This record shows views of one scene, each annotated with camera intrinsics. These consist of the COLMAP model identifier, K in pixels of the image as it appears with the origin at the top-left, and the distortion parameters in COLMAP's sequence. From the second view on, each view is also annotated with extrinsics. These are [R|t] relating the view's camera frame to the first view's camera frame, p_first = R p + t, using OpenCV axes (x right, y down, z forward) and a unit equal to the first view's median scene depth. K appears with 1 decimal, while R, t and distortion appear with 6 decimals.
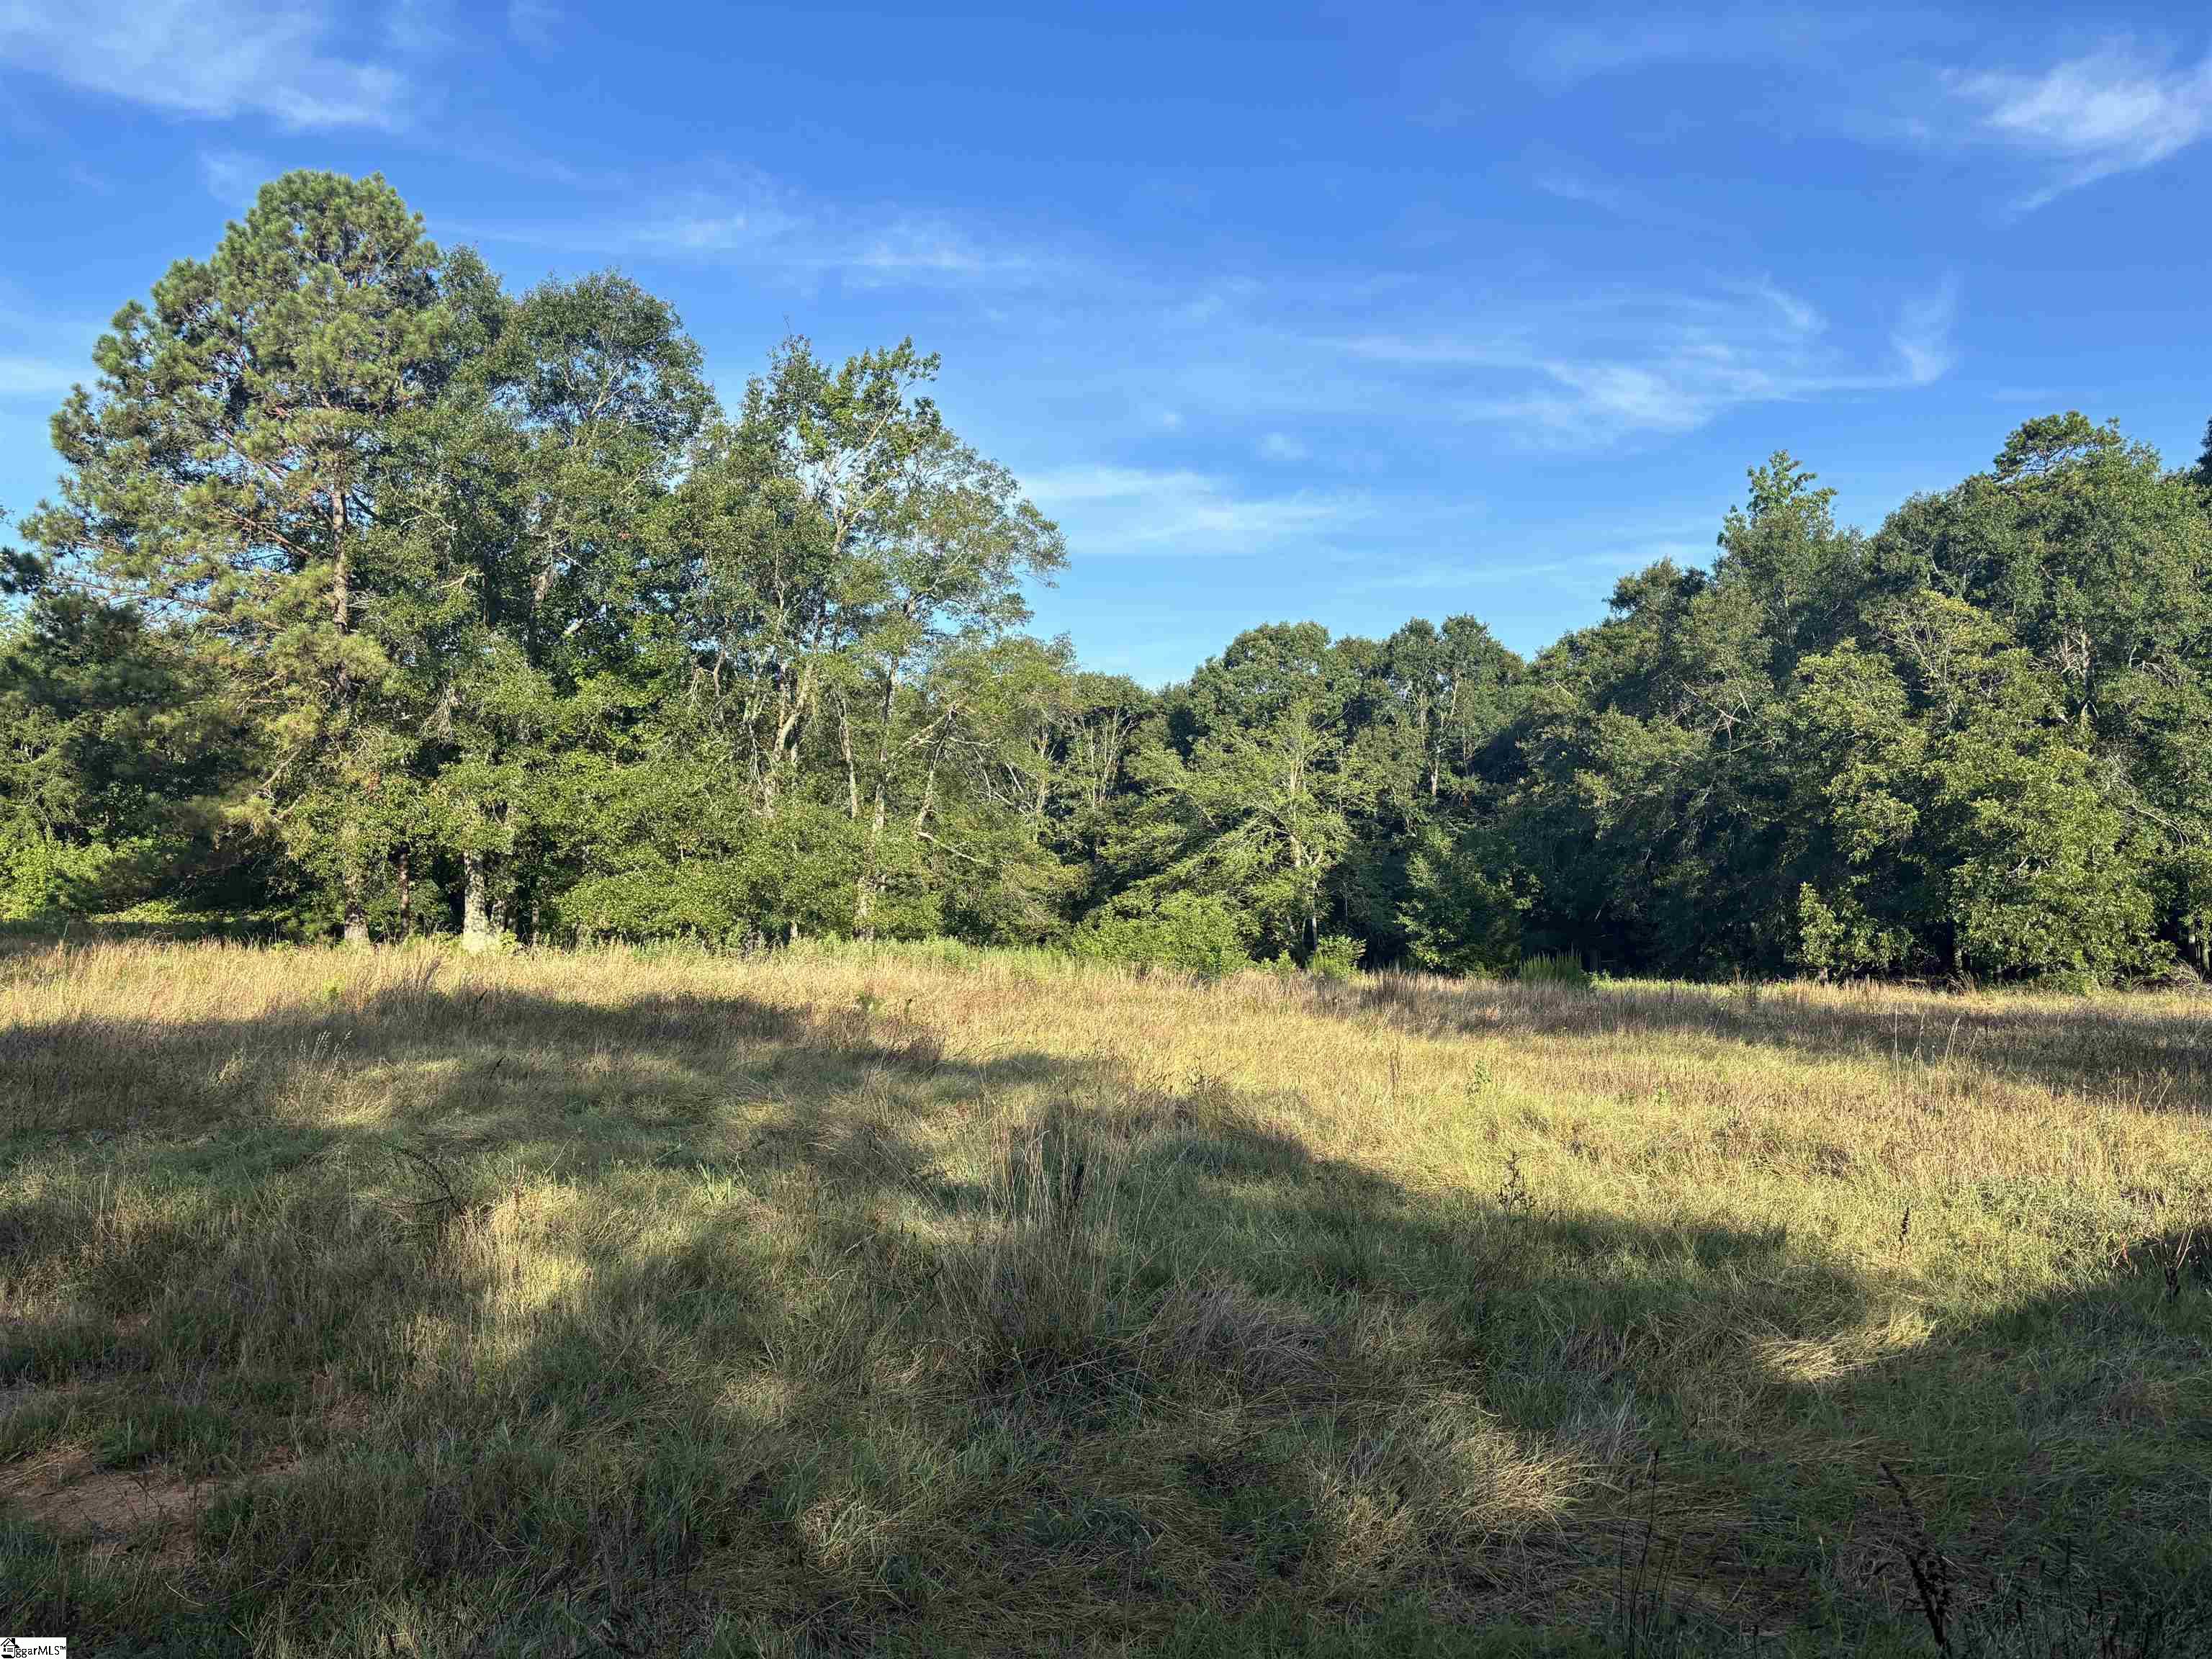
lens RADIAL K [[1687.7, 0, 1104.1], [0, 1687.7, 817.6], [0, 0, 1]] dist [0.076390, -0.074976]
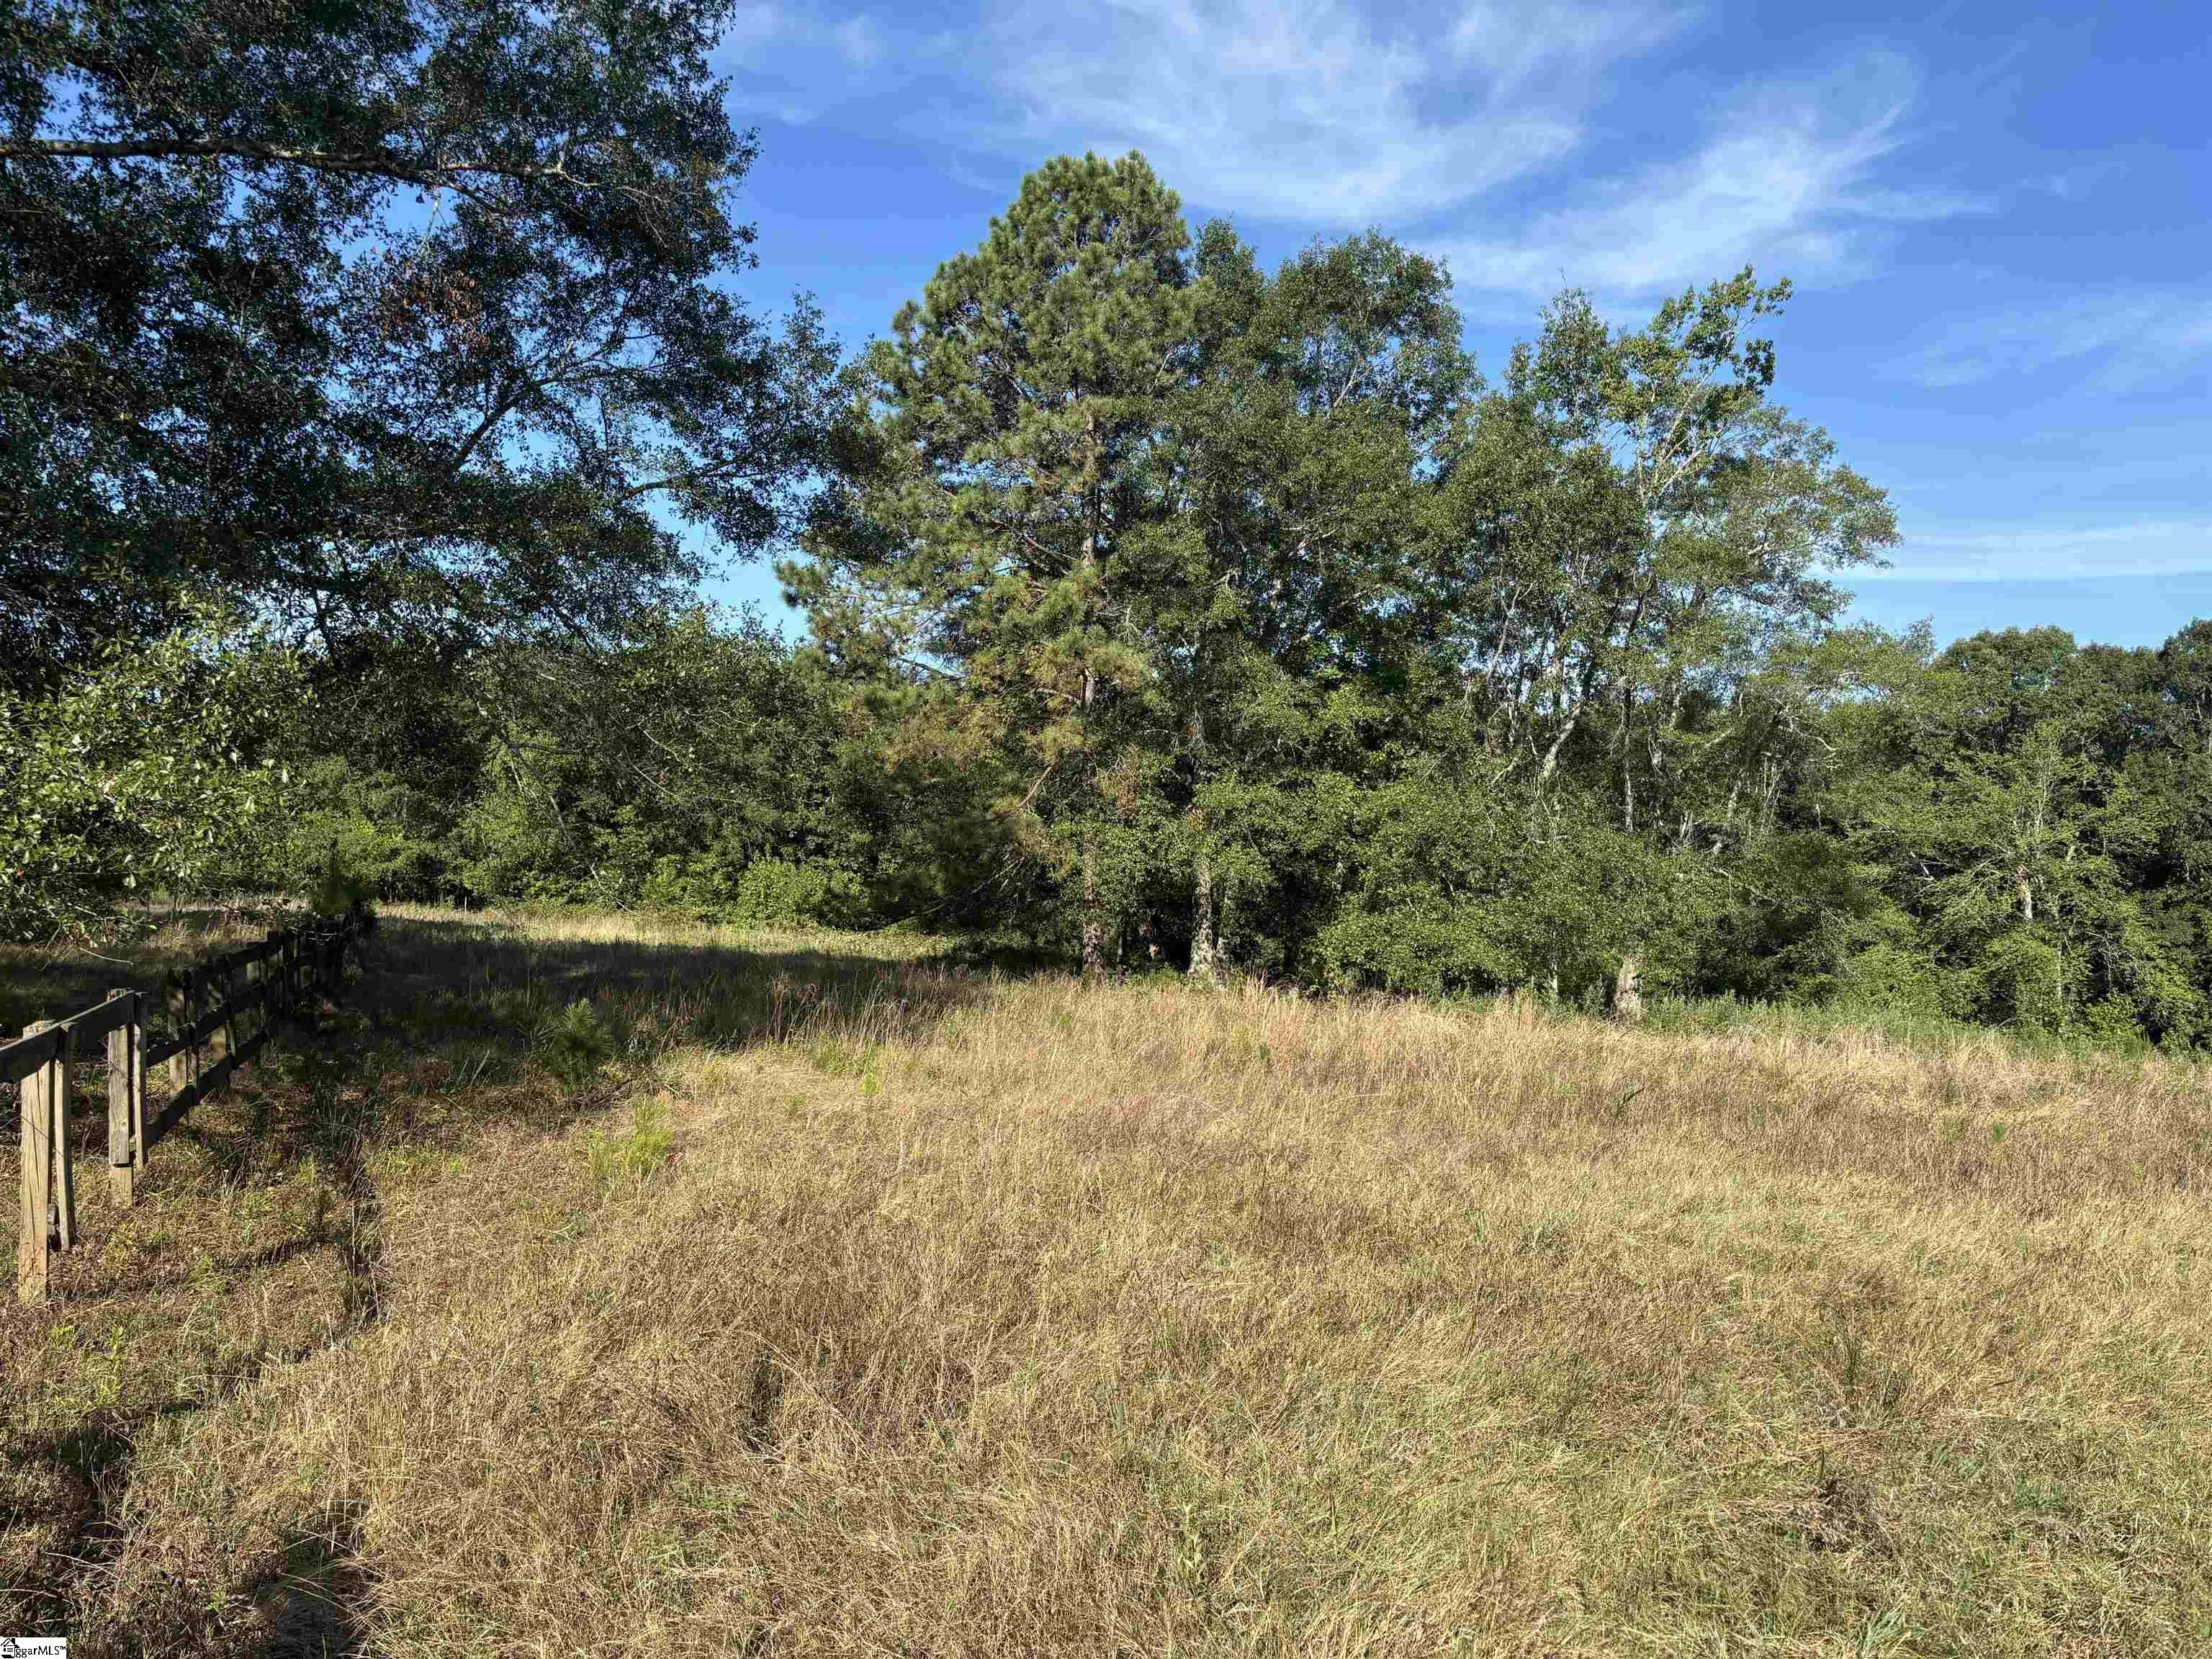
lens RADIAL K [[1687.7, 0, 1101.2], [0, 1687.7, 818.0], [0, 0, 1]] dist [0.076390, -0.074976]
pose [[0.951821, 0.011554, -0.306437, -0.130068], [-0.017524, 0.999706, -0.016736, 0.002949], [0.306153, 0.021300, 0.951744, 0.101707]]
